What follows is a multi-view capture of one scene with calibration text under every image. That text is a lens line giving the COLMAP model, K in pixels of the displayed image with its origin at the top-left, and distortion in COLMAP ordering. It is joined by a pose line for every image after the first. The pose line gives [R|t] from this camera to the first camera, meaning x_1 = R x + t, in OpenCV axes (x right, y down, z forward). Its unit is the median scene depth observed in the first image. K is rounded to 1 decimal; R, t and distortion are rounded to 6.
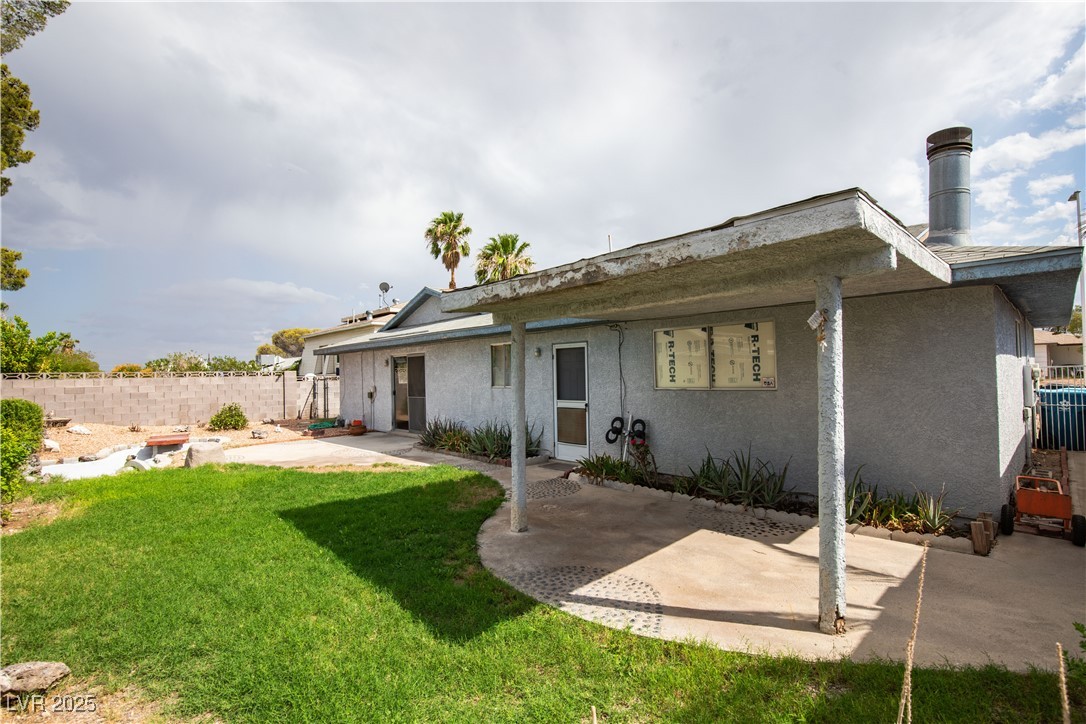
lens RADIAL K [[499.9, 0, 544.1], [0, 499.9, 371.9], [0, 0, 1]] dist [-0.027412, 0.009866]
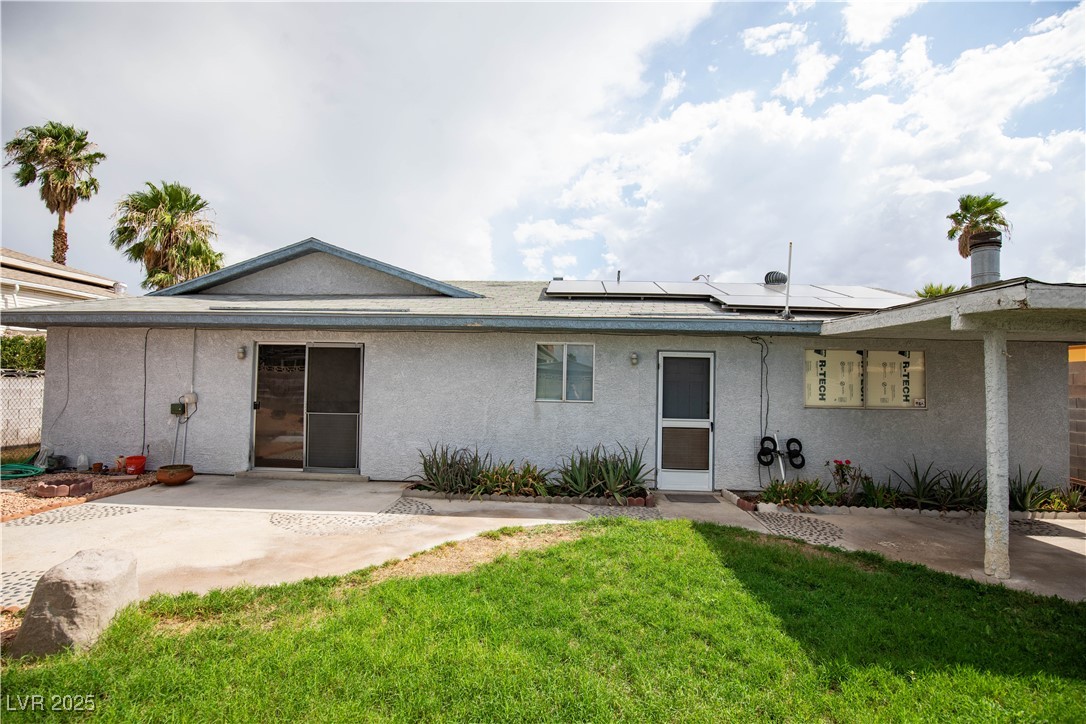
lens RADIAL K [[491.6, 0, 540.3], [0, 491.6, 375.8], [0, 0, 1]] dist [-0.021060, 0.000080]
pose [[0.726610, 0.051429, 0.685123, -0.720348], [-0.038286, 0.998676, -0.034362, 0.022505], [-0.685983, -0.001263, 0.727617, 0.572243]]
